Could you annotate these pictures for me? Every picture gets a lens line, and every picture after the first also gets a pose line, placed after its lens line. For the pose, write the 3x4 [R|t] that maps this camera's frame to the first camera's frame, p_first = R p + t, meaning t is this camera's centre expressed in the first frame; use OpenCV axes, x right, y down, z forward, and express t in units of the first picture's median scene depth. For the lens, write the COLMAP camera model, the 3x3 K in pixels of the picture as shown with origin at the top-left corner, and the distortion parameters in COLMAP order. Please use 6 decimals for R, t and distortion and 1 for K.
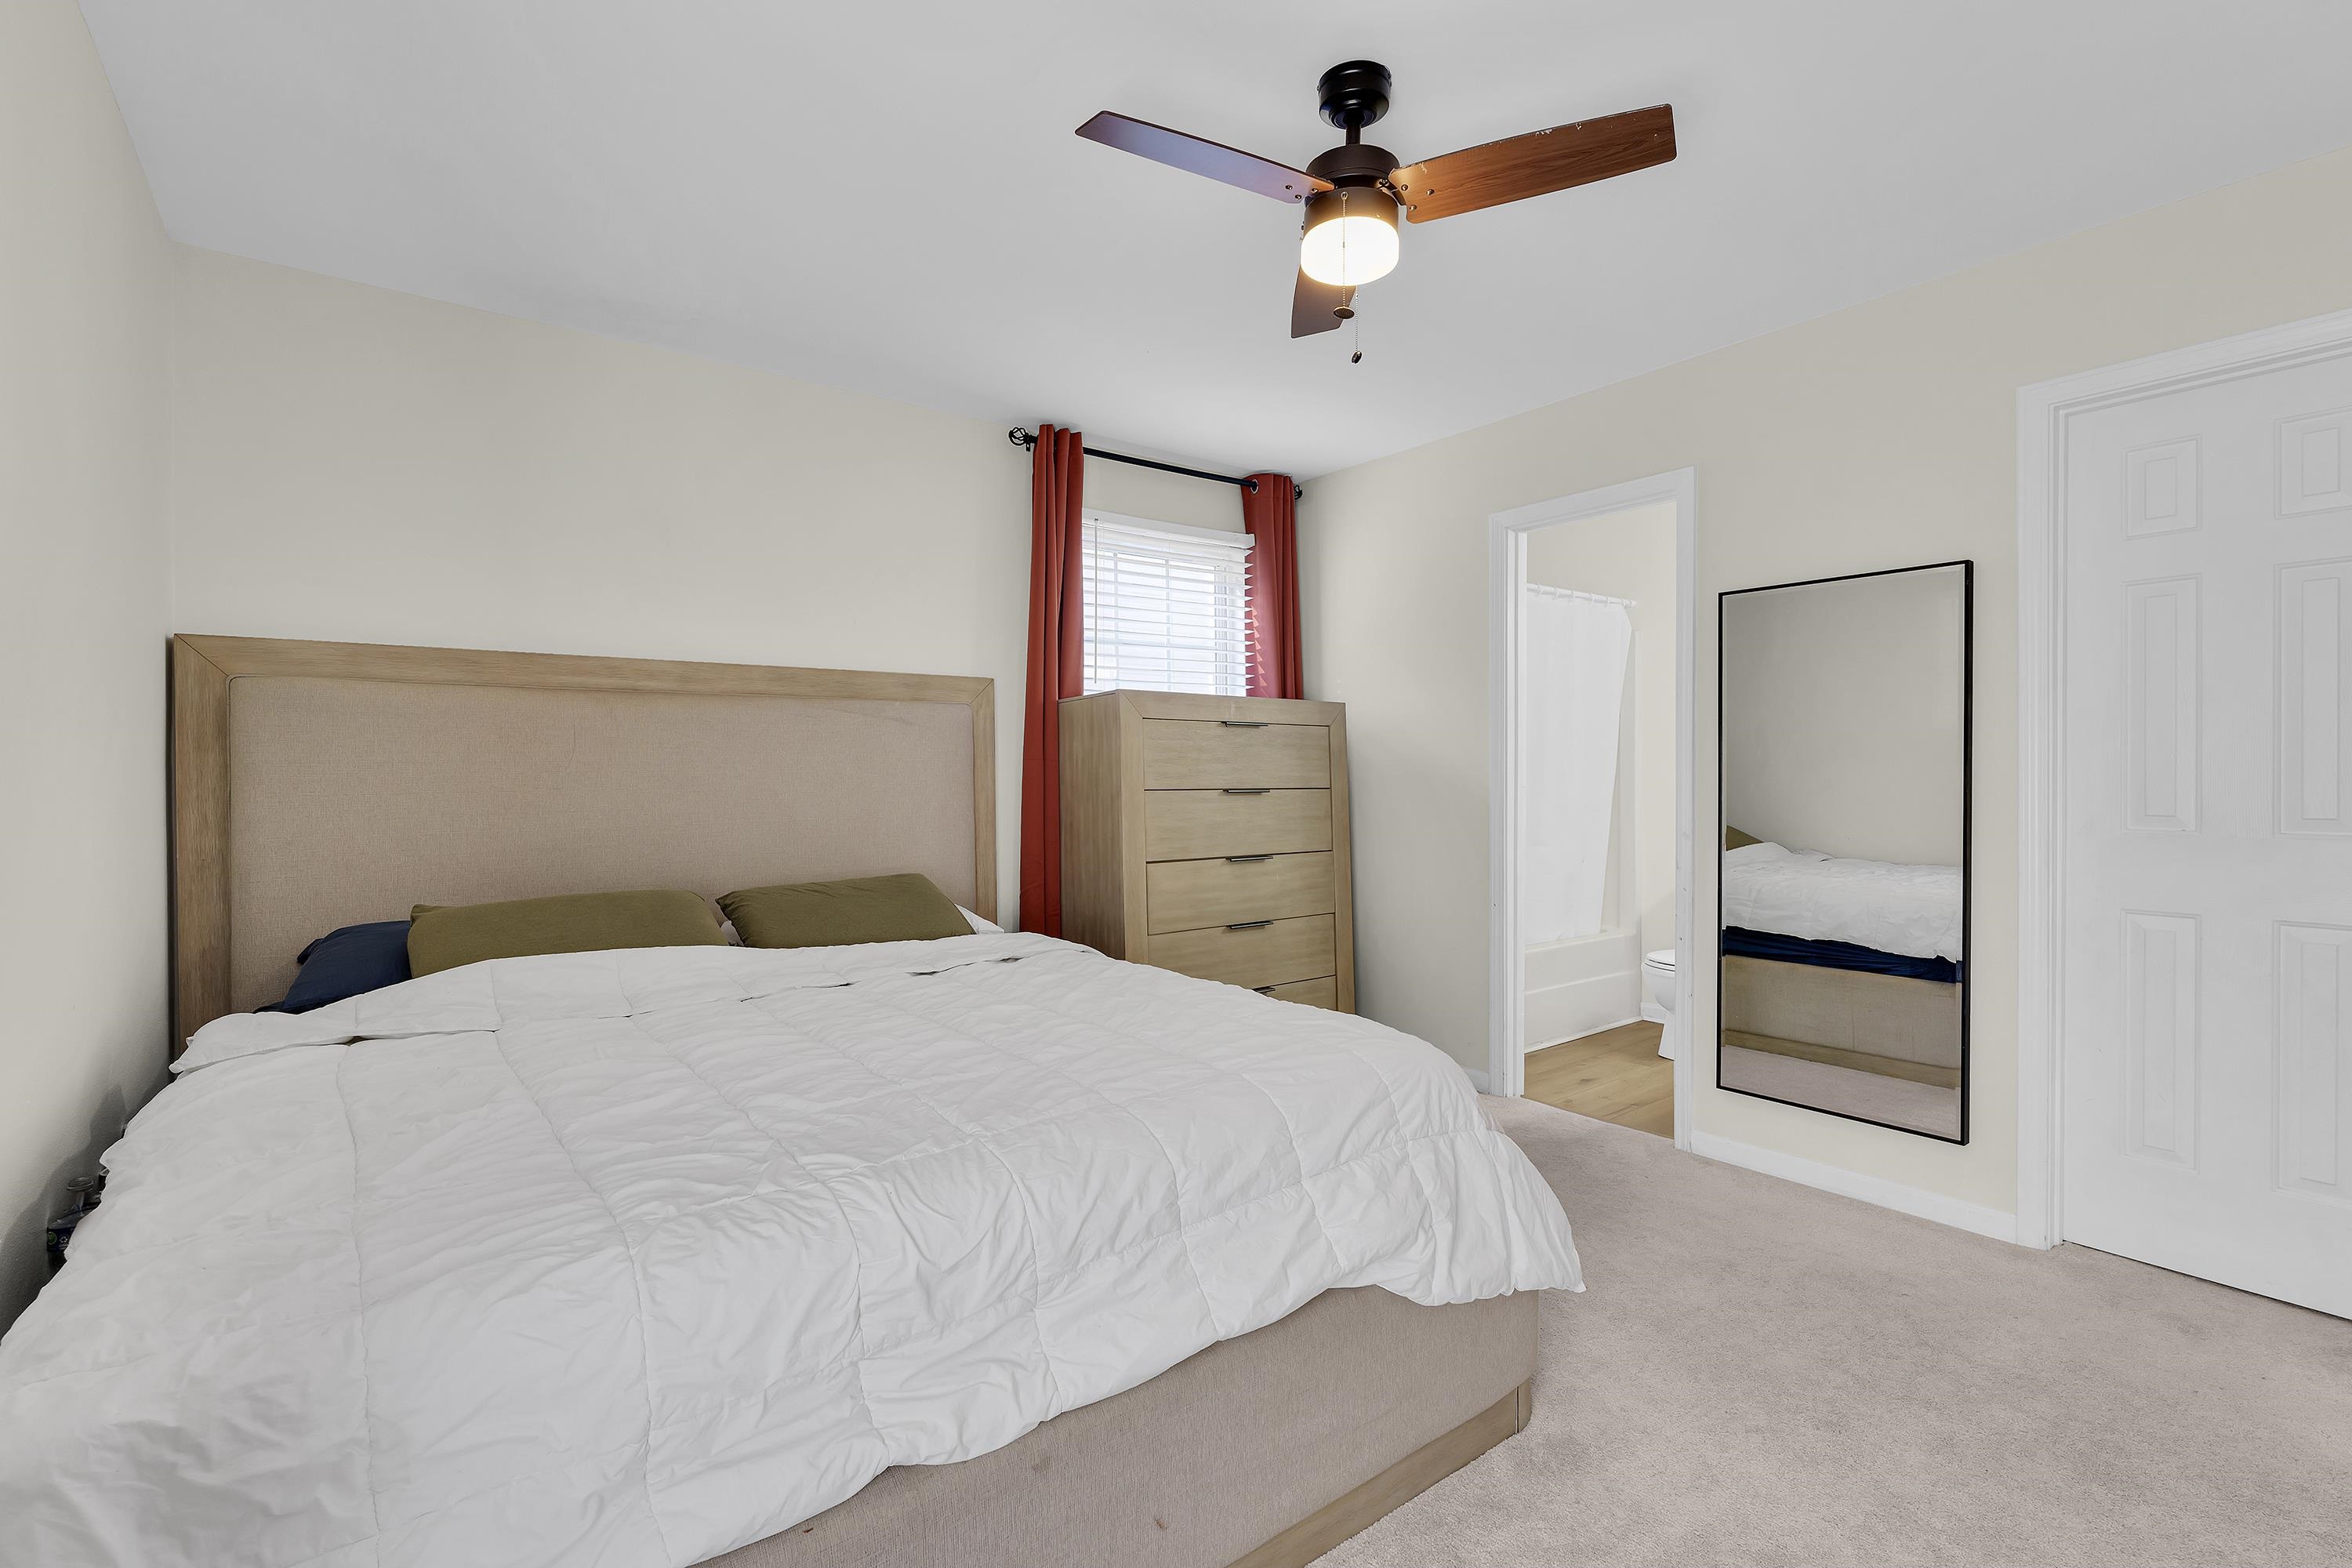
lens RADIAL K [[1067.3, 0, 1158.6], [0, 1067.3, 787.0], [0, 0, 1]] dist [-0.002156, -0.000101]
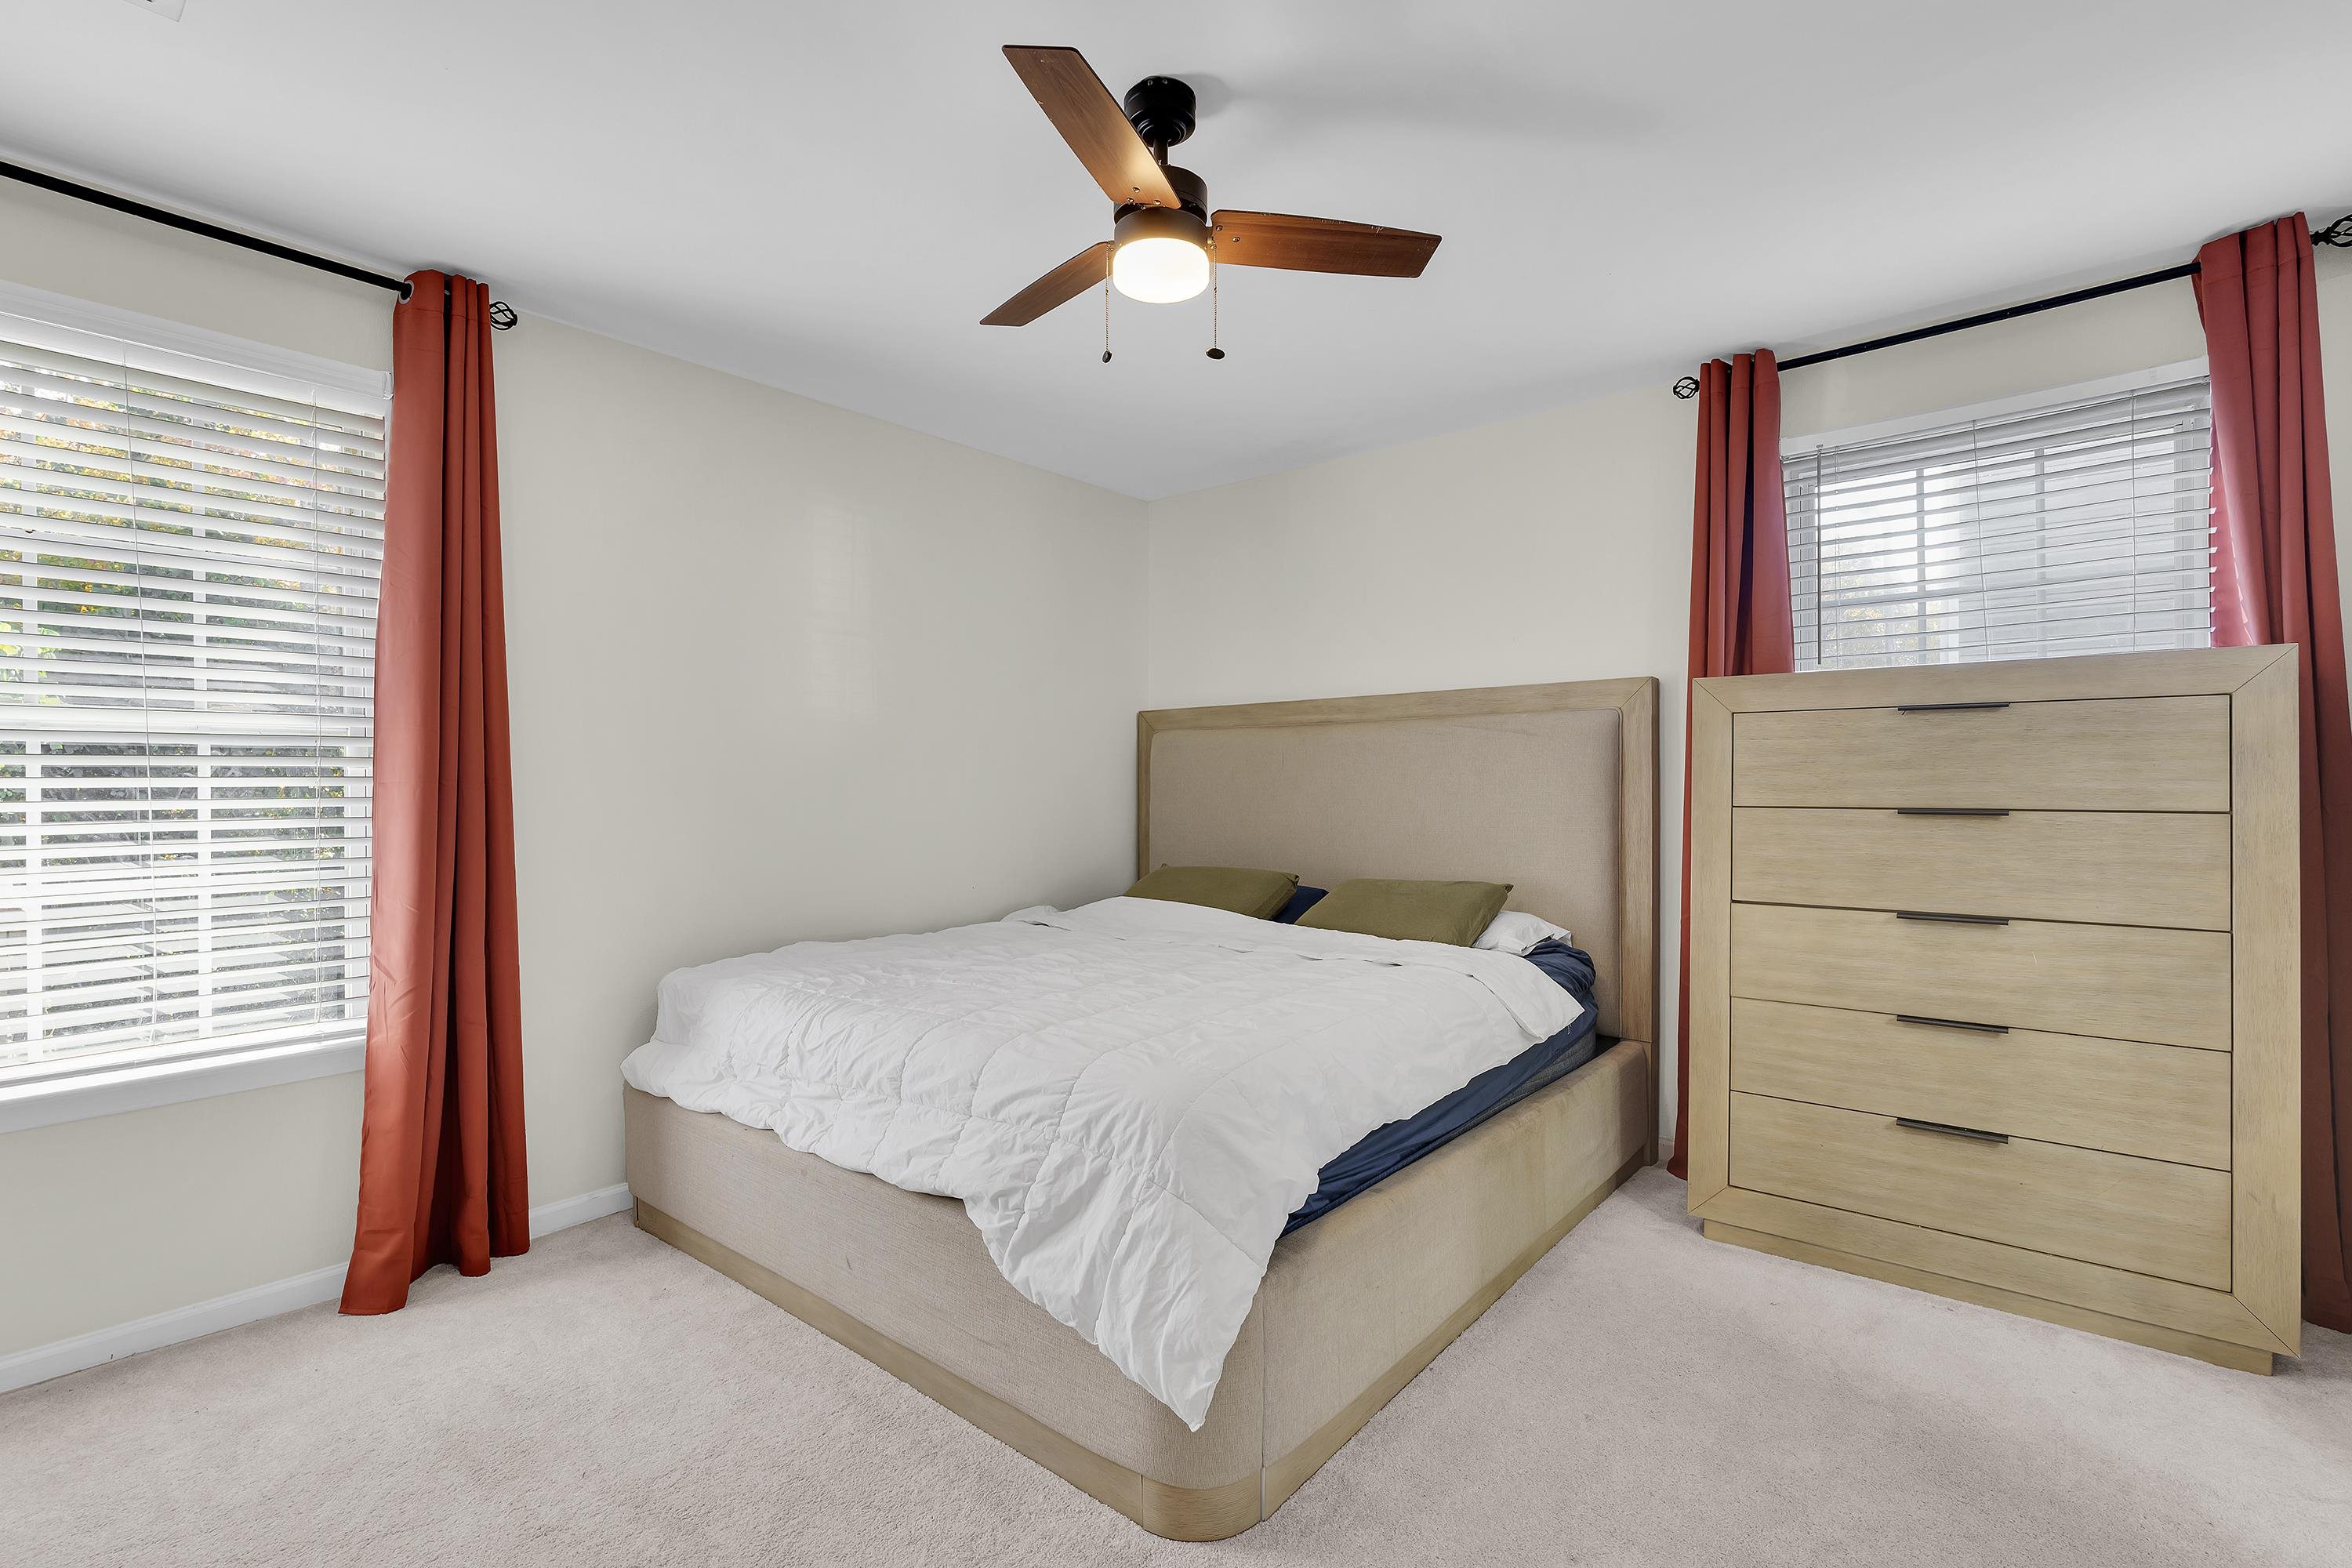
lens RADIAL K [[1077.6, 0, 1178.4], [0, 1077.6, 790.8], [0, 0, 1]] dist [-0.002324, -0.000212]
pose [[0.212668, 0.008757, -0.977085, 0.619935], [-0.007192, 0.999947, 0.007396, -0.010928], [0.977098, 0.005454, 0.212719, 0.421250]]
